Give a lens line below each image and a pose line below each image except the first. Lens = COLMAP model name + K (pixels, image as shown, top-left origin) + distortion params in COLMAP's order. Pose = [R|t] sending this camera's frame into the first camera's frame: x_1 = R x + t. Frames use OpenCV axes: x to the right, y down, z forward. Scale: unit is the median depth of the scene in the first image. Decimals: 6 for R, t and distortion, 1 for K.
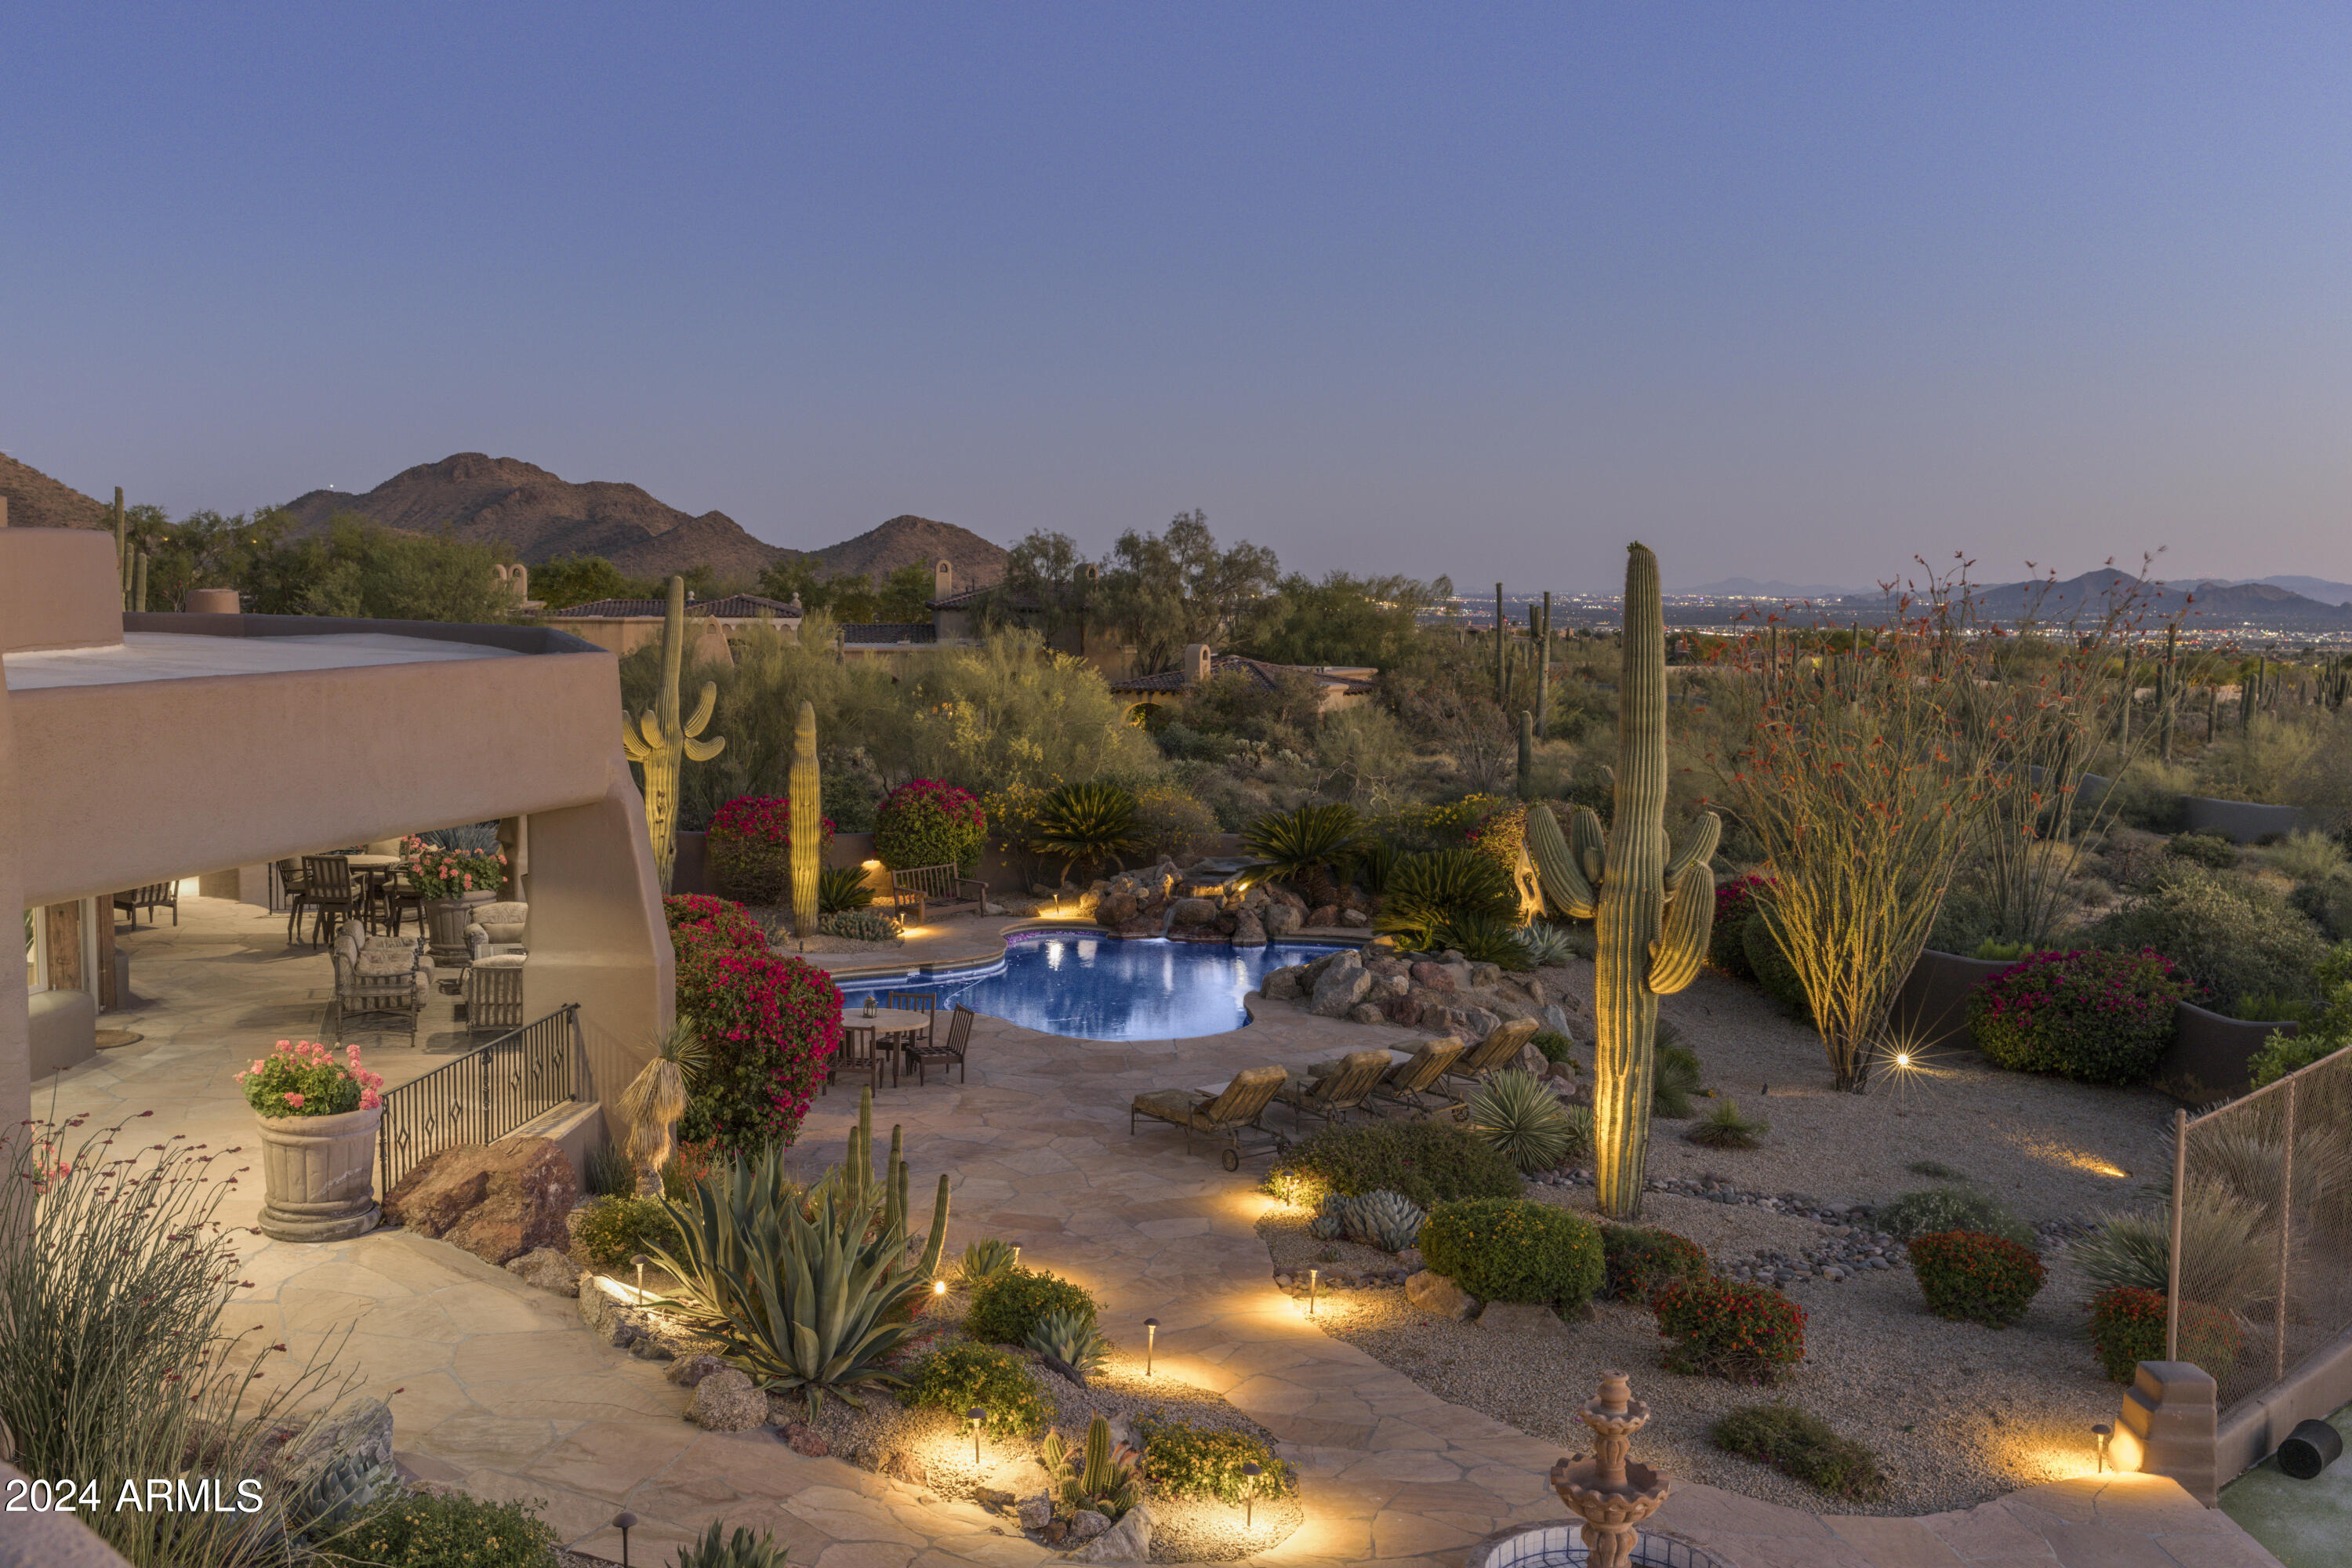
lens RADIAL K [[2358.8, 0, 1176.0], [0, 2358.8, 784.0], [0, 0, 1]] dist [0.003737, -0.000160]
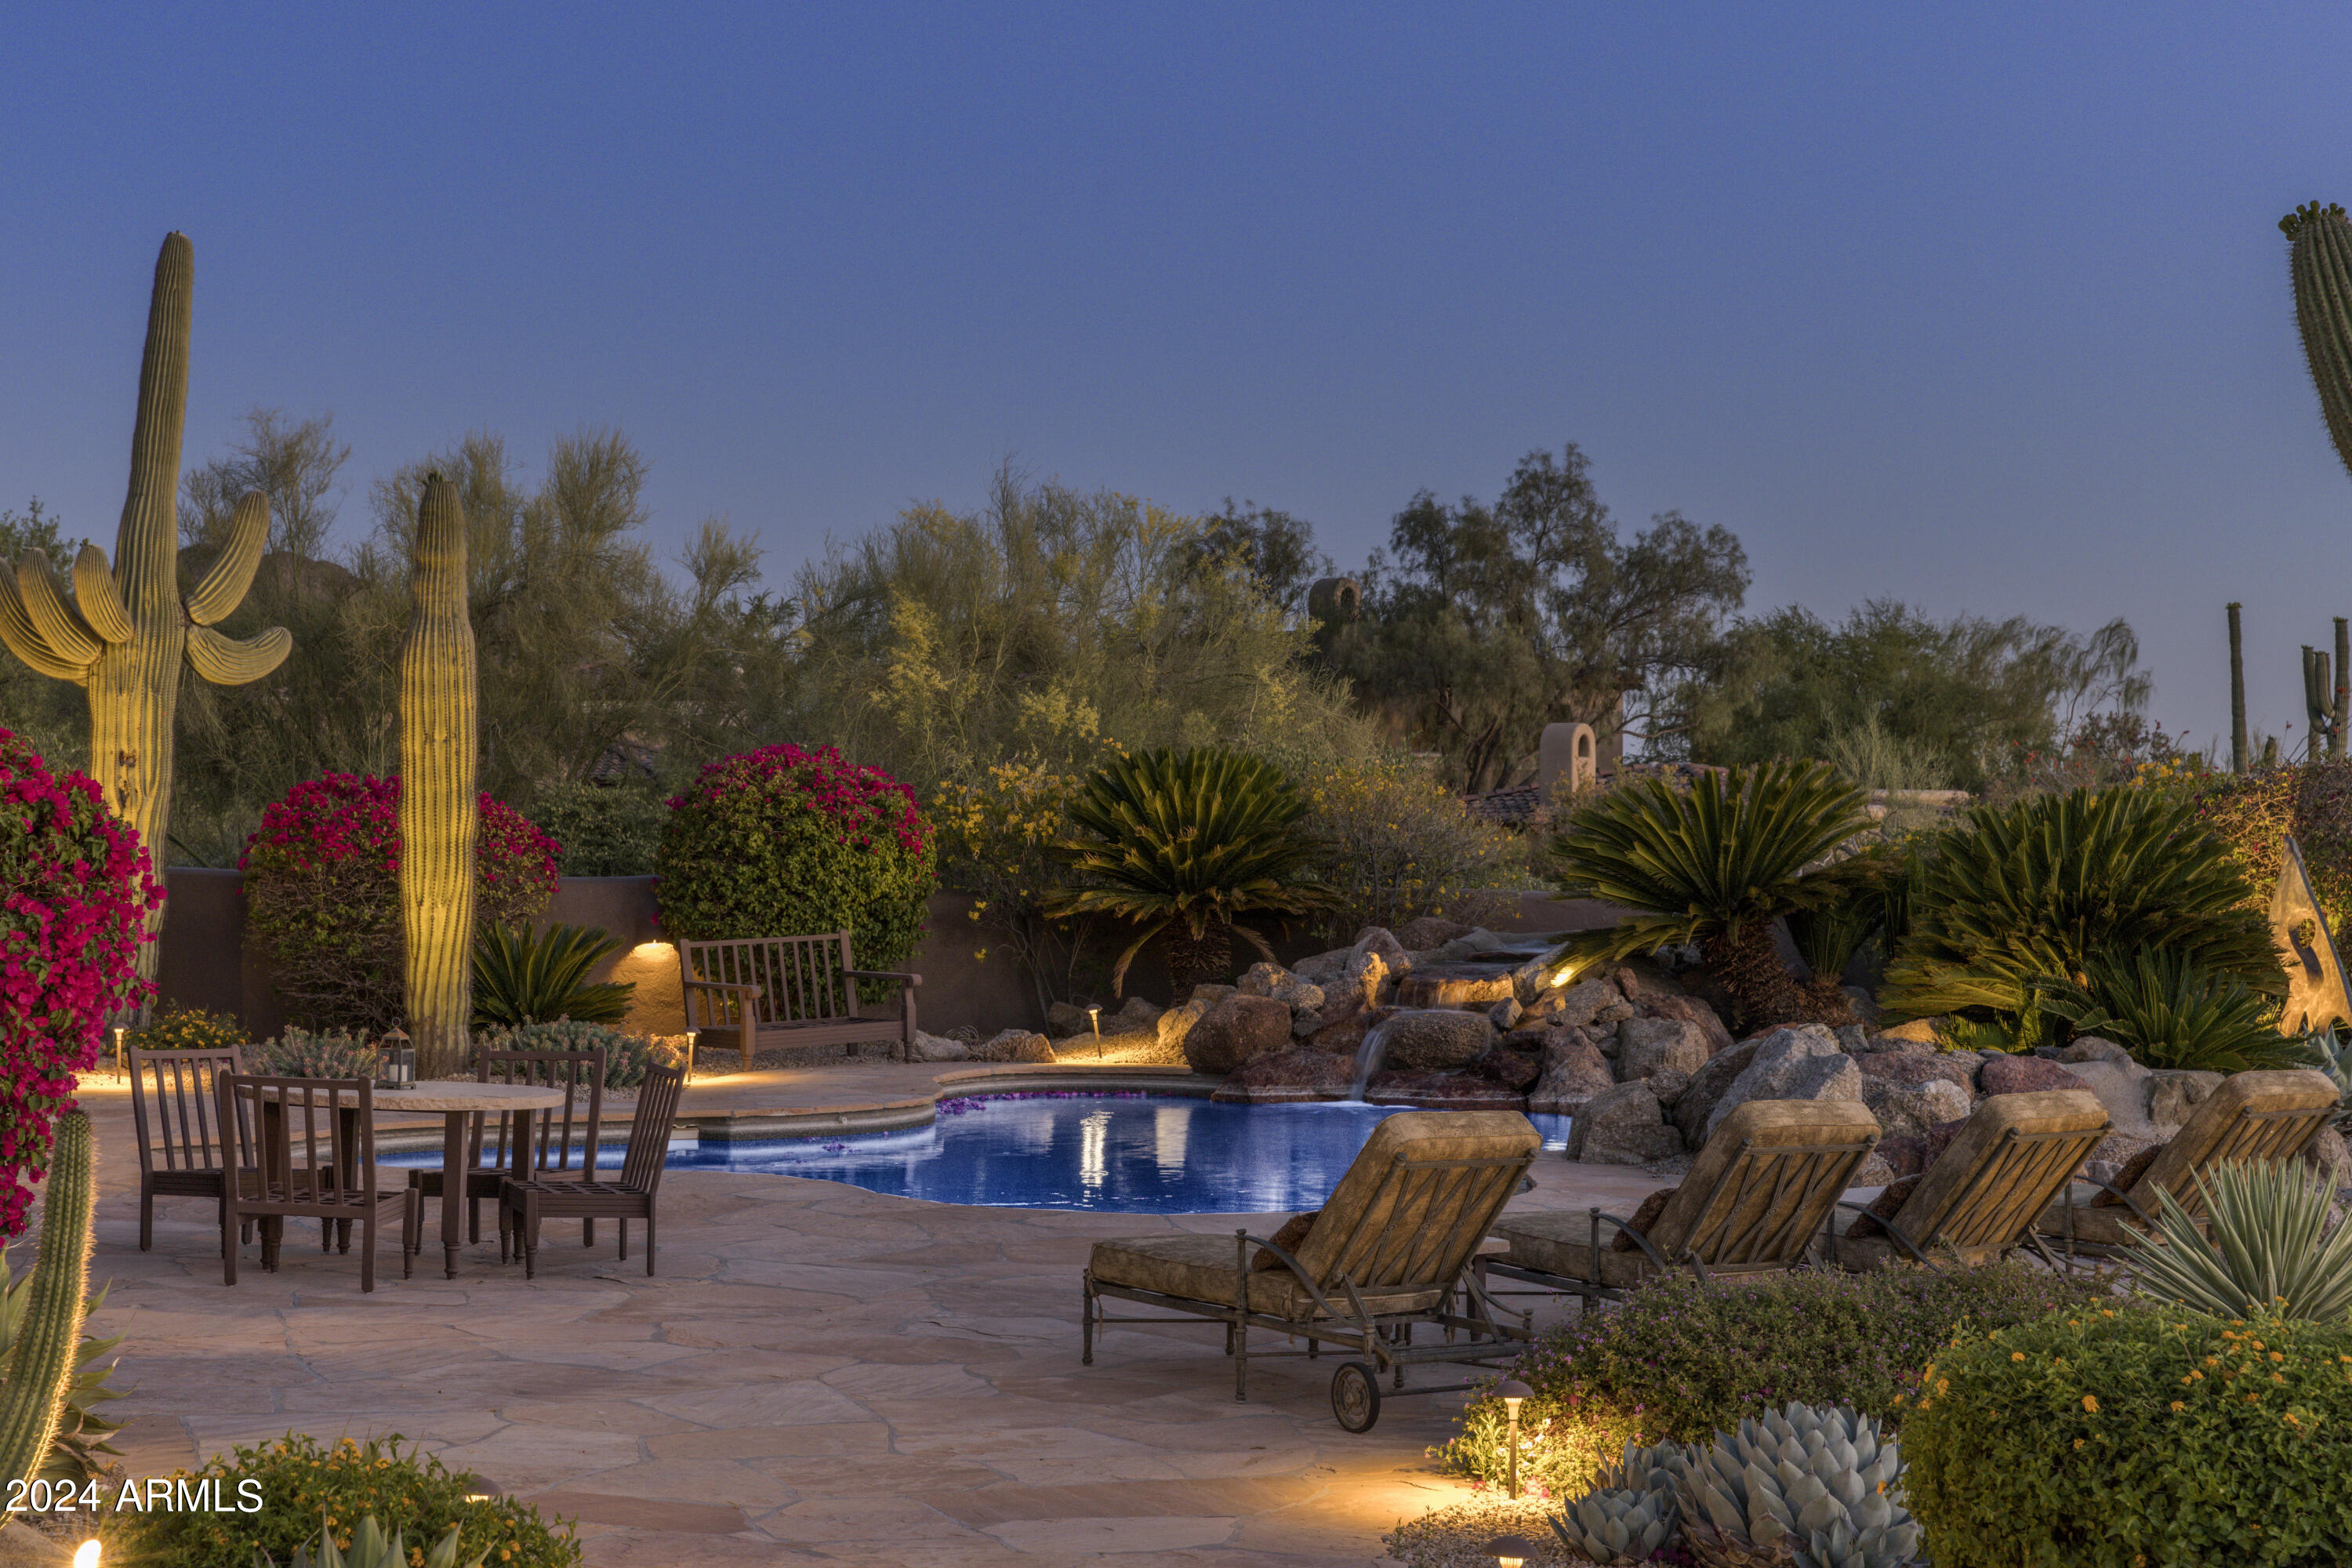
lens RADIAL K [[4569.8, 0, 1176.0], [0, 4569.8, 784.0], [0, 0, 1]] dist [-0.006206, -0.034067]
pose [[0.995495, -0.005940, -0.094626, 0.035831], [-0.003637, 0.994908, -0.100719, 0.086685], [0.094743, 0.100610, 0.990405, 0.236965]]
